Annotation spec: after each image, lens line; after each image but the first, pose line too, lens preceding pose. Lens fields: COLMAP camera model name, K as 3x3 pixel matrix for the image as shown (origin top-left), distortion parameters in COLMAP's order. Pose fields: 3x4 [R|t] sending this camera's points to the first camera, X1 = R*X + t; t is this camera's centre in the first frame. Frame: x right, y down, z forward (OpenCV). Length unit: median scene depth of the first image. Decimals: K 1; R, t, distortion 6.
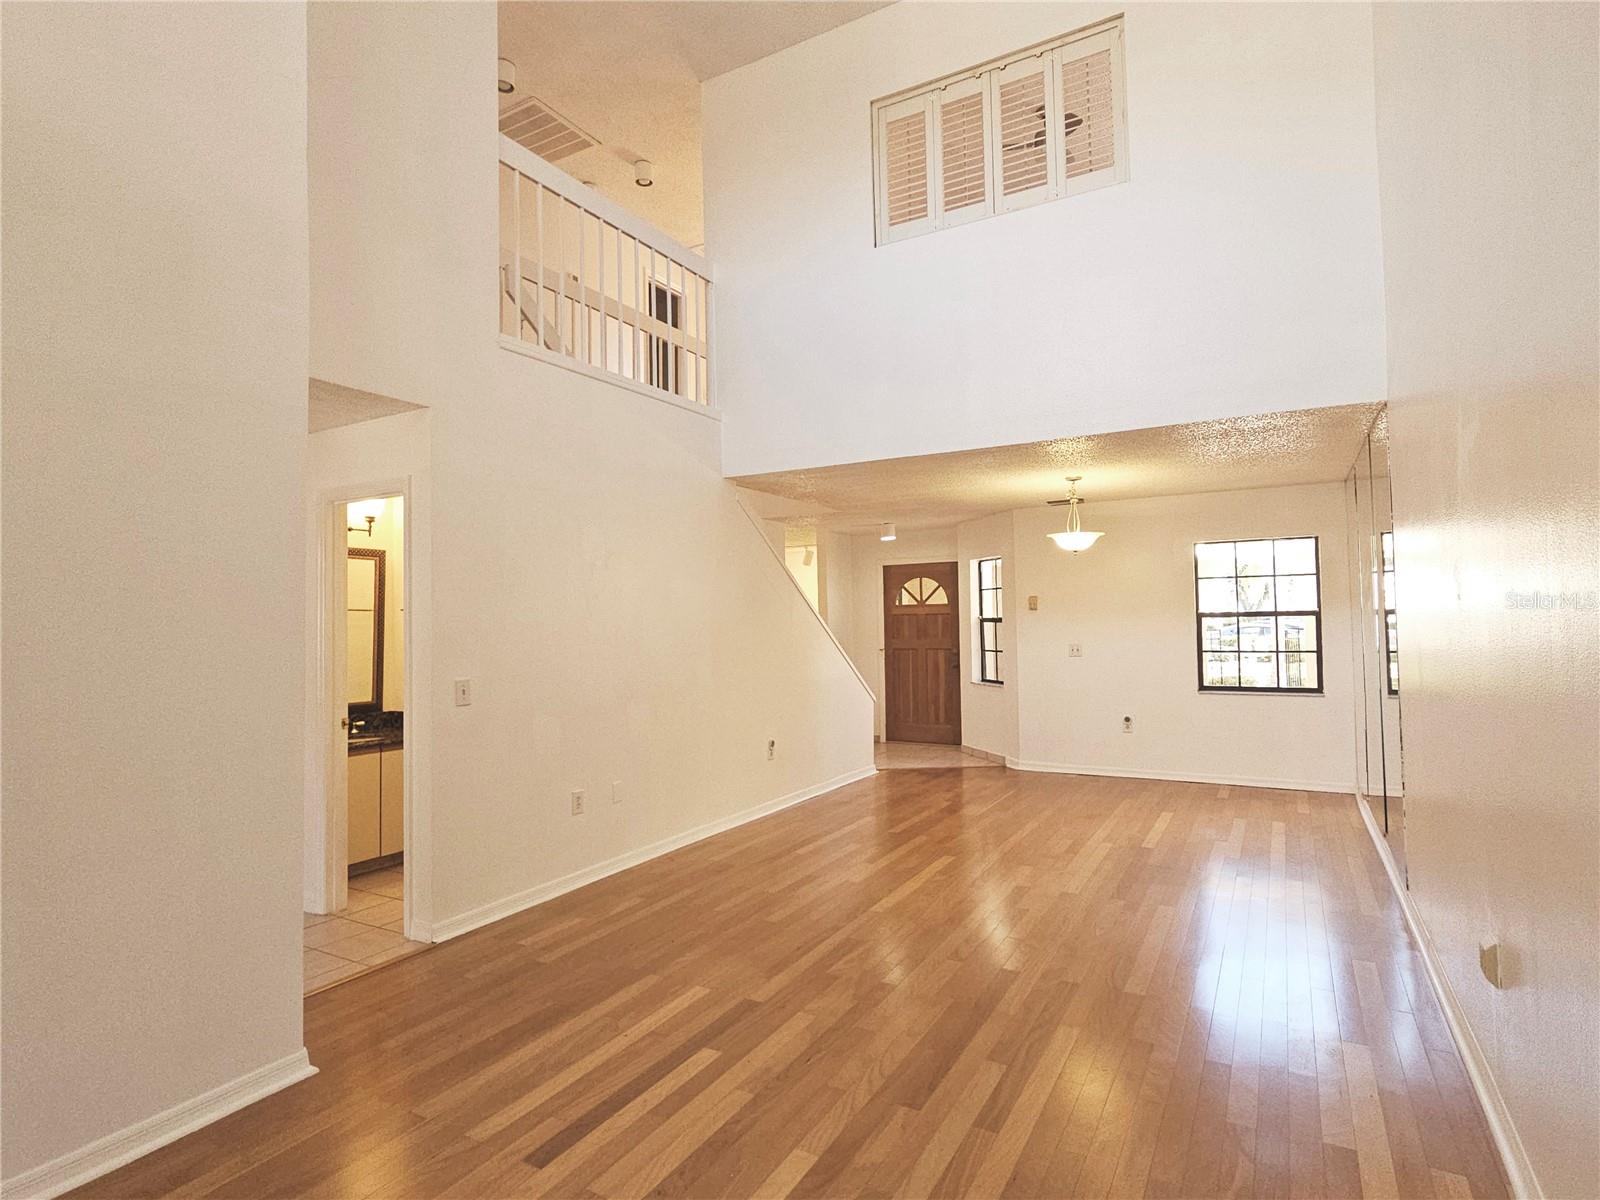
lens RADIAL K [[822.4, 0, 800.0], [0, 822.4, 600.0], [0, 0, 1]] dist [0.002427, 0.000443]
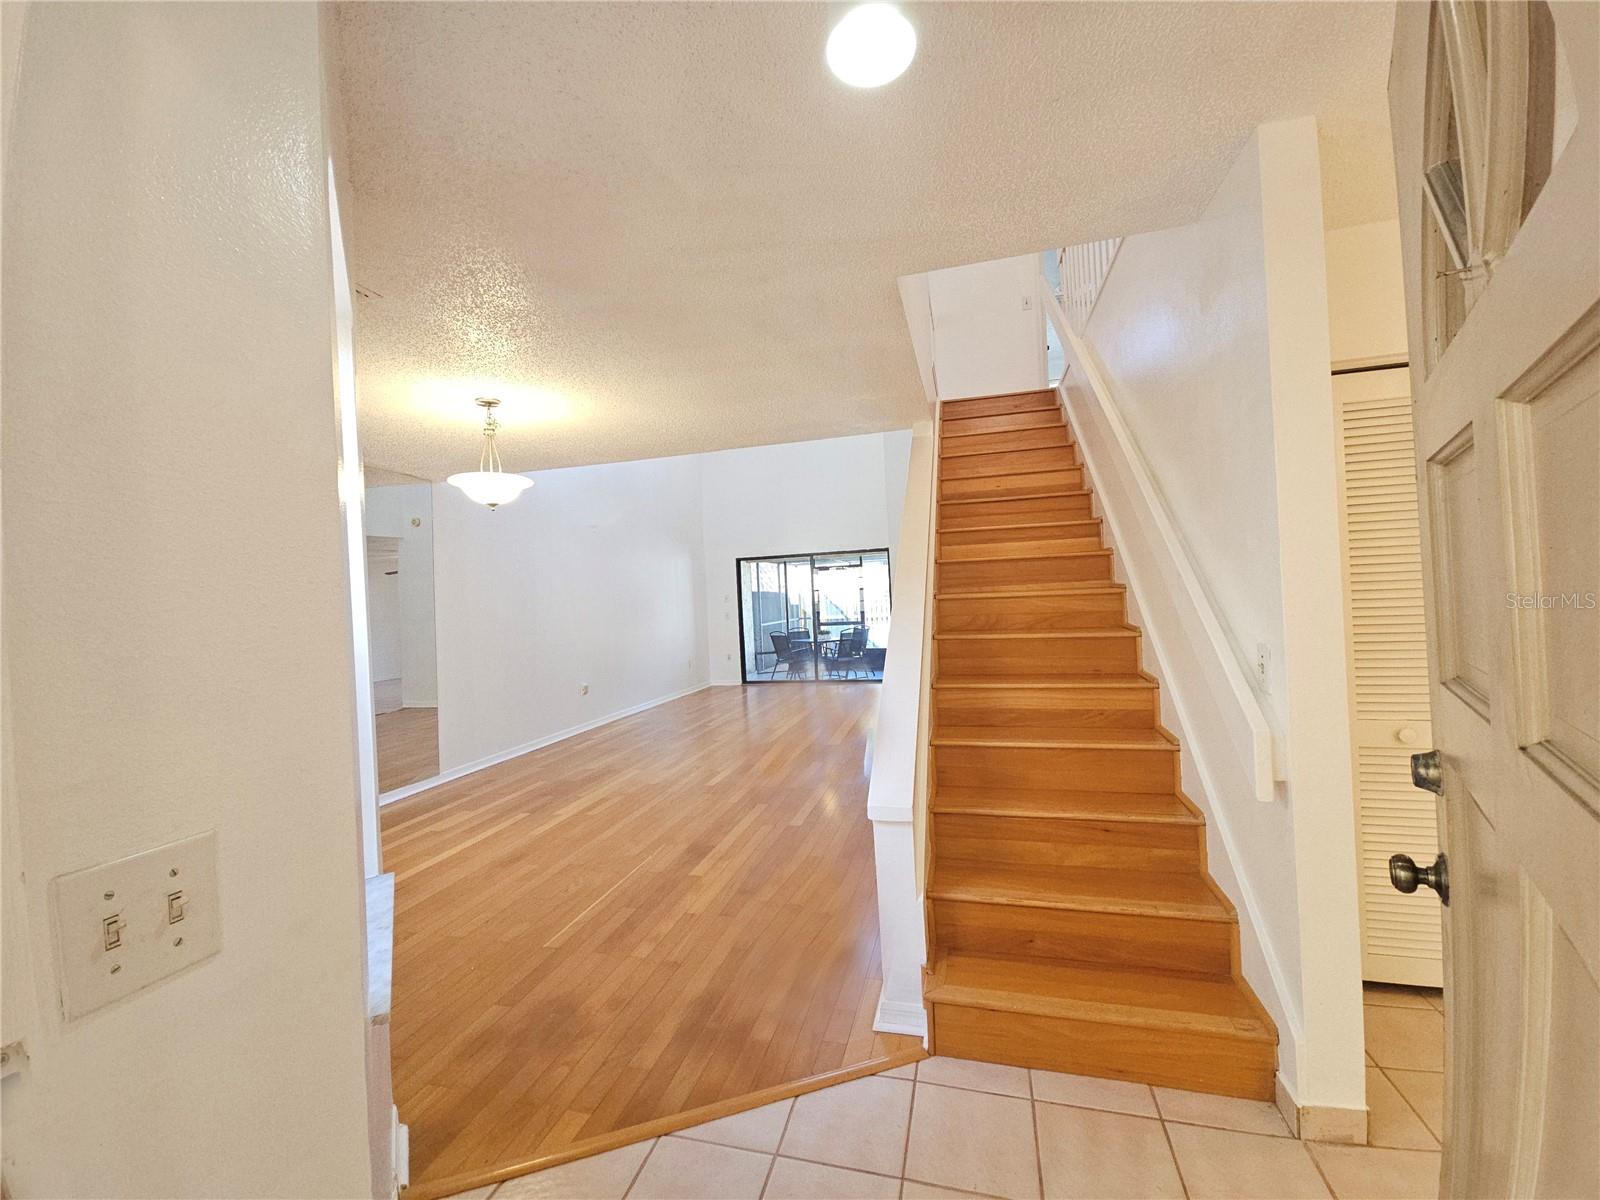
lens RADIAL K [[645.7, 0, 798.7], [0, 645.7, 593.2], [0, 0, 1]] dist [0.000758, 0.000057]
pose [[-0.965030, 0.058308, -0.255574, 0.430905], [0.065648, 0.997637, -0.020275, 0.079696], [0.253788, -0.036344, -0.966577, 3.007204]]
